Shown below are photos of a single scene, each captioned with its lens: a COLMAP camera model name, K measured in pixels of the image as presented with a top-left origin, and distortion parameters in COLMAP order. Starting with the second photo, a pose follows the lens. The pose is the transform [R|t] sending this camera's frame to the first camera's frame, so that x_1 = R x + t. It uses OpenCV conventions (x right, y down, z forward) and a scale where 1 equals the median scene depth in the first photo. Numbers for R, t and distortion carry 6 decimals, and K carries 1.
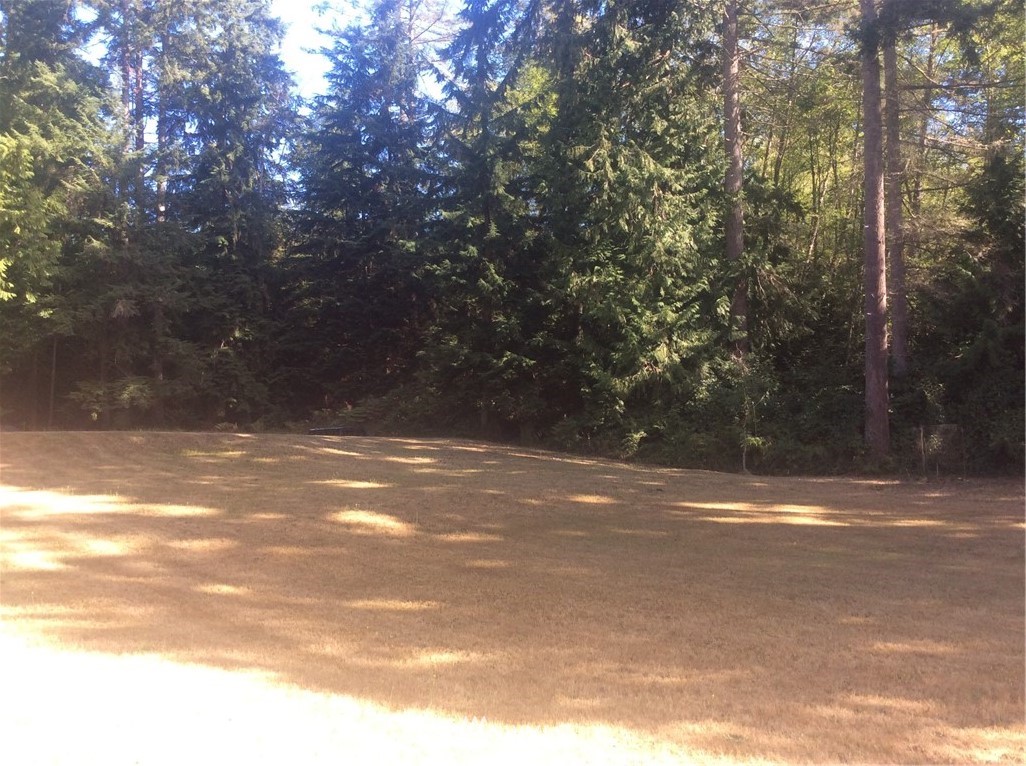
lens RADIAL K [[964.8, 0, 519.0], [0, 964.8, 378.7], [0, 0, 1]] dist [0.137884, -0.247768]
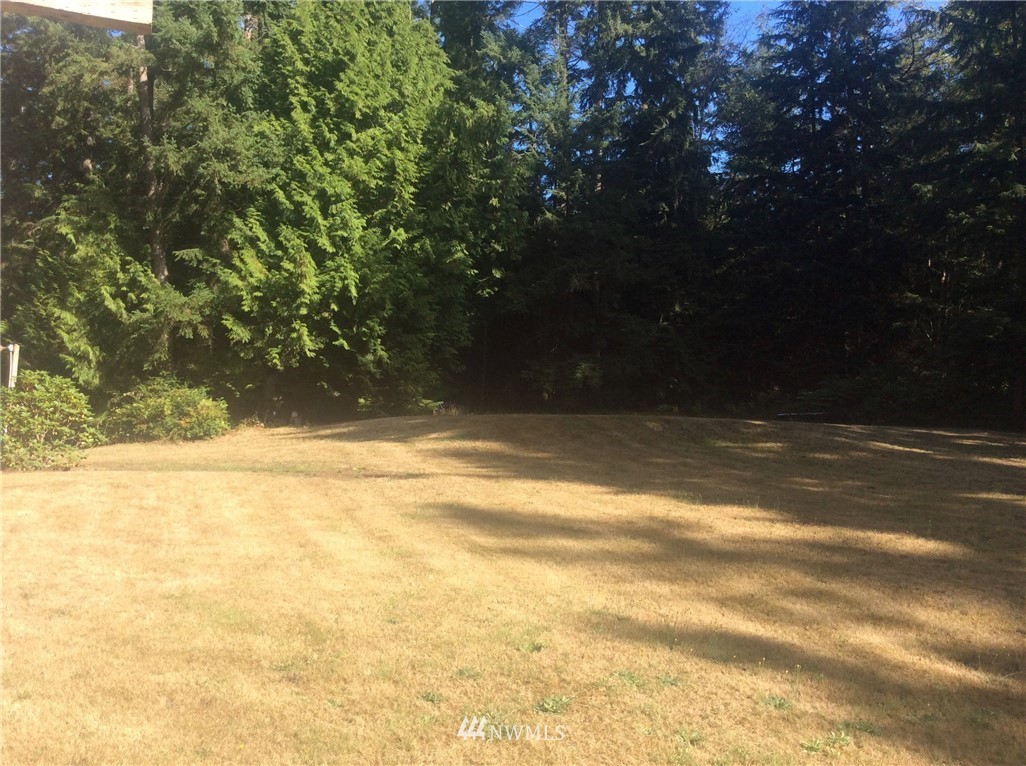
lens RADIAL K [[964.8, 0, 519.0], [0, 964.8, 378.7], [0, 0, 1]] dist [0.137884, -0.247768]
pose [[0.941272, 0.003199, -0.337633, -0.121918], [0.004012, 0.999779, 0.020656, 0.001193], [0.337624, -0.020797, 0.941051, 0.088619]]
